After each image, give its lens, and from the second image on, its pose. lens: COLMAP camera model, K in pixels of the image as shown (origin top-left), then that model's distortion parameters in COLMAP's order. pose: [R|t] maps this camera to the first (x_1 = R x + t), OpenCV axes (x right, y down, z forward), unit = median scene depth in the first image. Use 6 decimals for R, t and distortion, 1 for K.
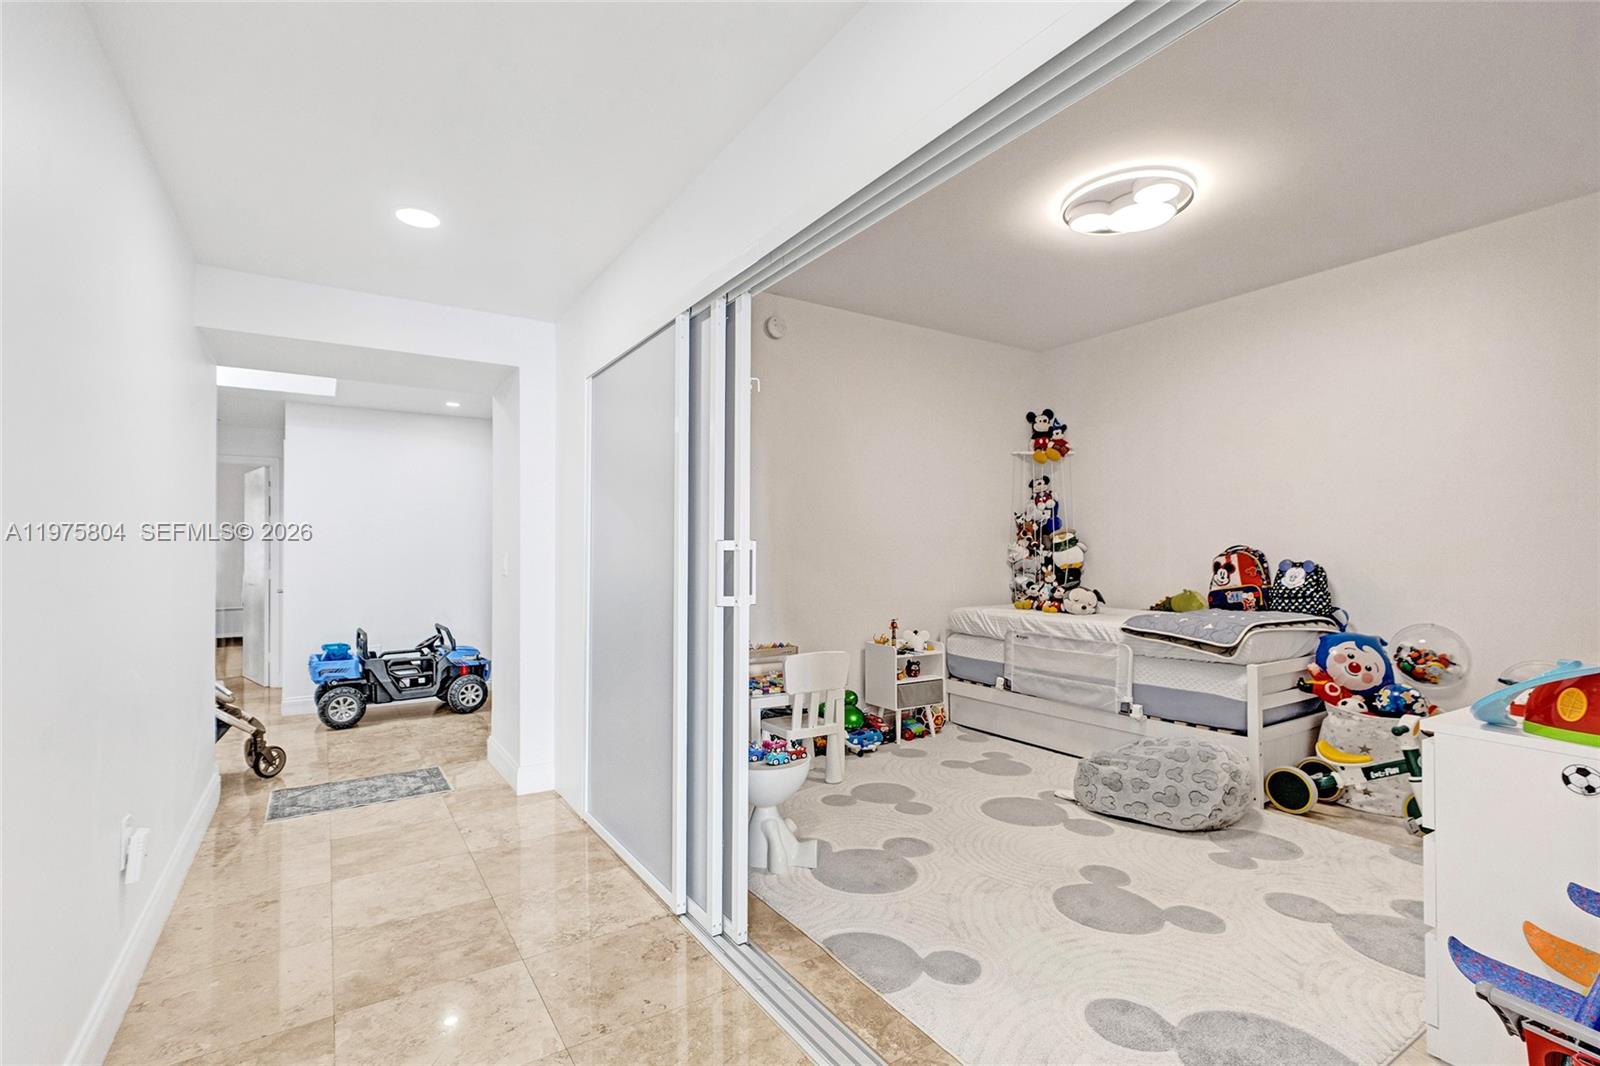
lens RADIAL K [[734.4, 0, 791.6], [0, 734.4, 547.7], [0, 0, 1]] dist [0.007794, 0.002742]
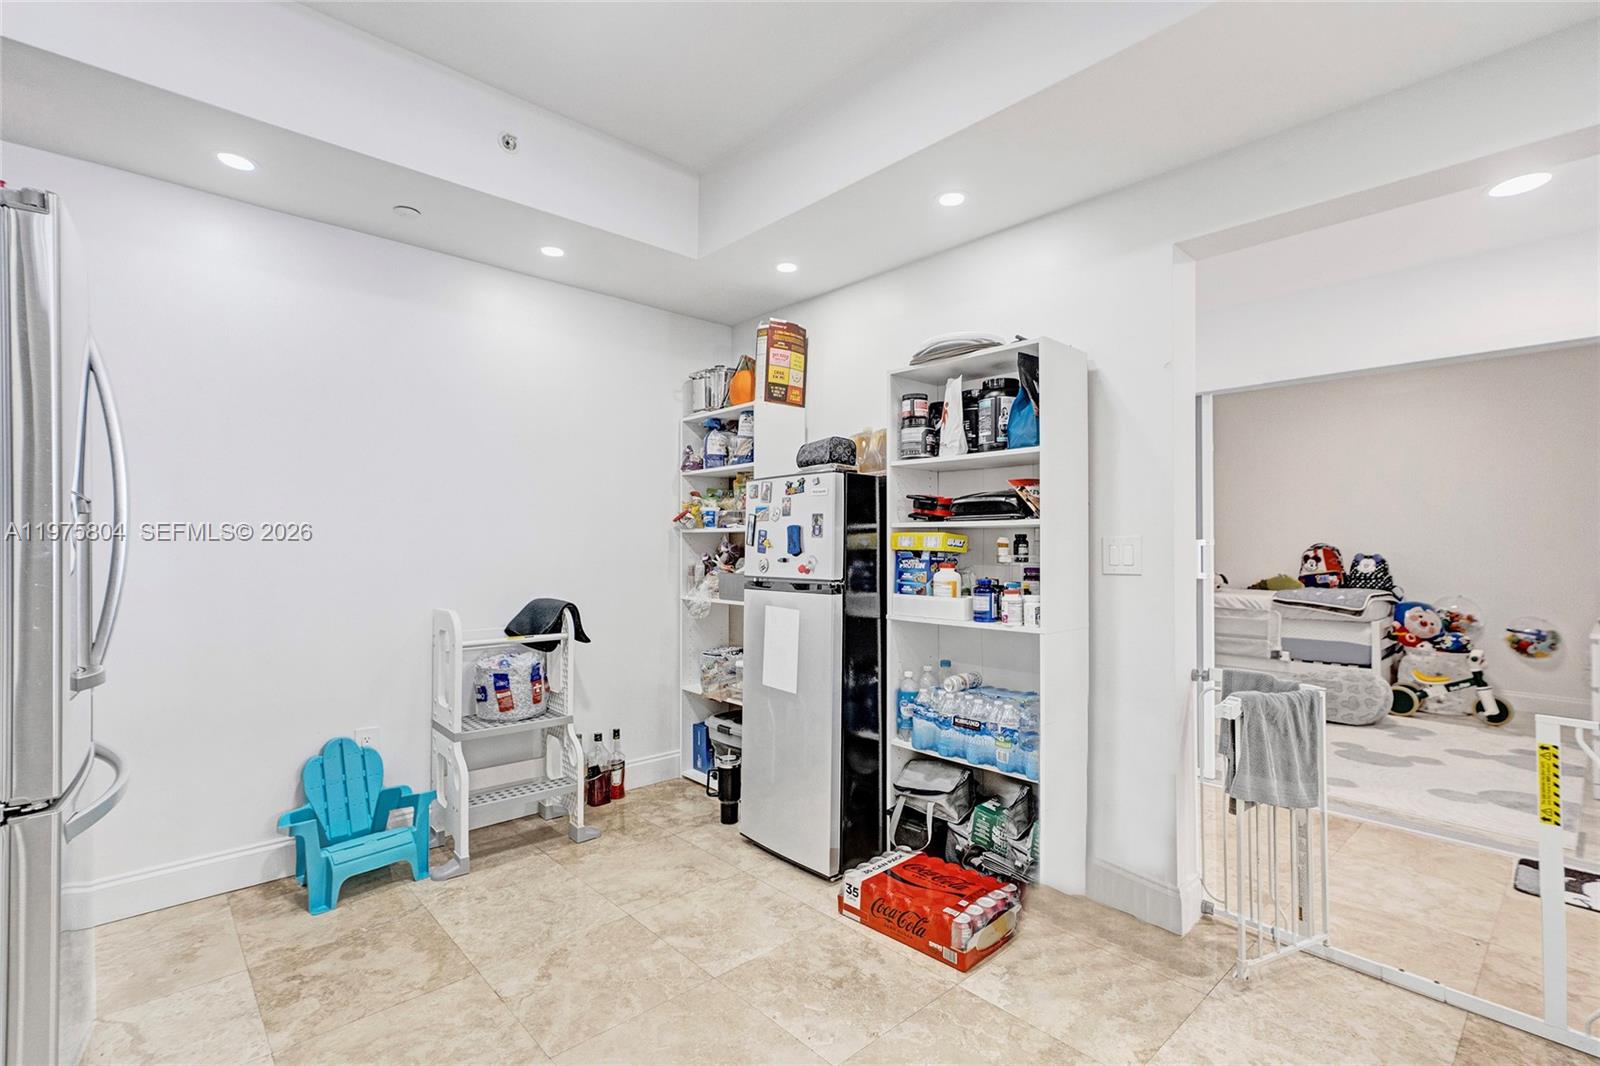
lens RADIAL K [[734.4, 0, 798.8], [0, 734.4, 528.4], [0, 0, 1]] dist [0.007794, 0.002742]
pose [[0.985663, 0.011500, 0.168331, -0.687111], [-0.009403, 0.999868, -0.013251, -0.004154], [-0.168461, 0.011479, 0.985641, -0.271356]]
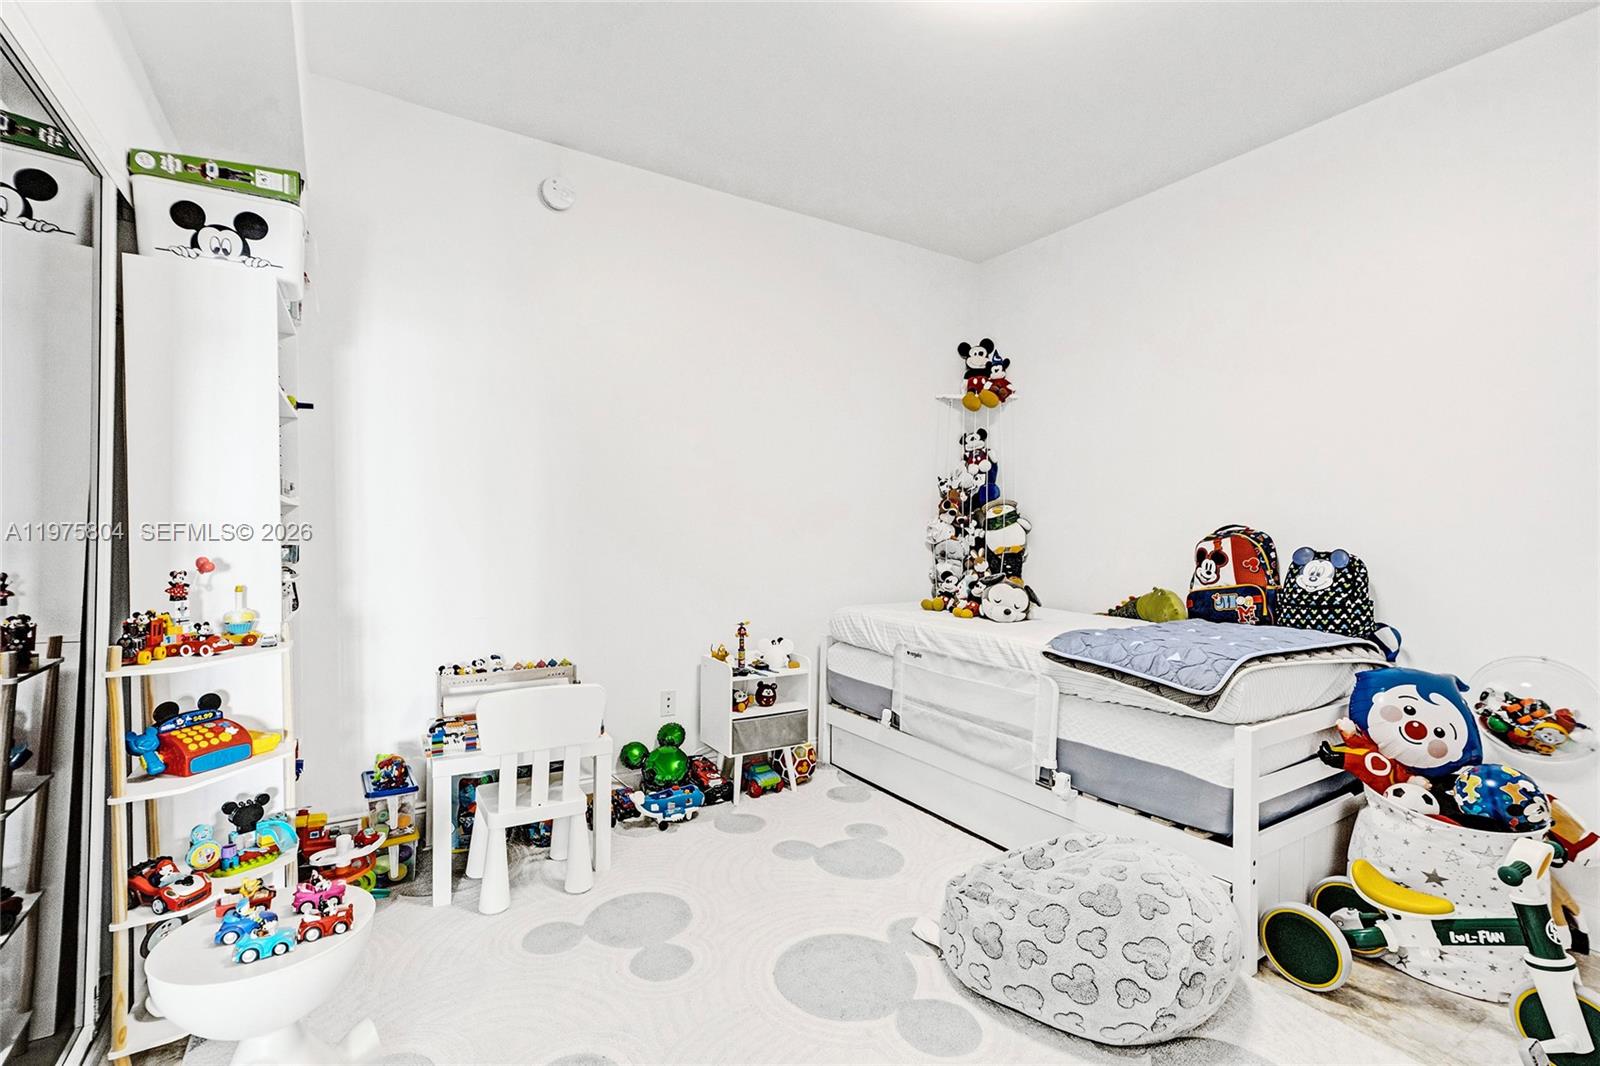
lens RADIAL K [[734.4, 0, 796.0], [0, 734.4, 540.4], [0, 0, 1]] dist [0.007794, 0.002742]
pose [[0.999876, 0.014088, -0.007080, 0.223598], [-0.013914, 0.999616, 0.023955, 0.000554], [0.007415, -0.023853, 0.999688, 0.342274]]
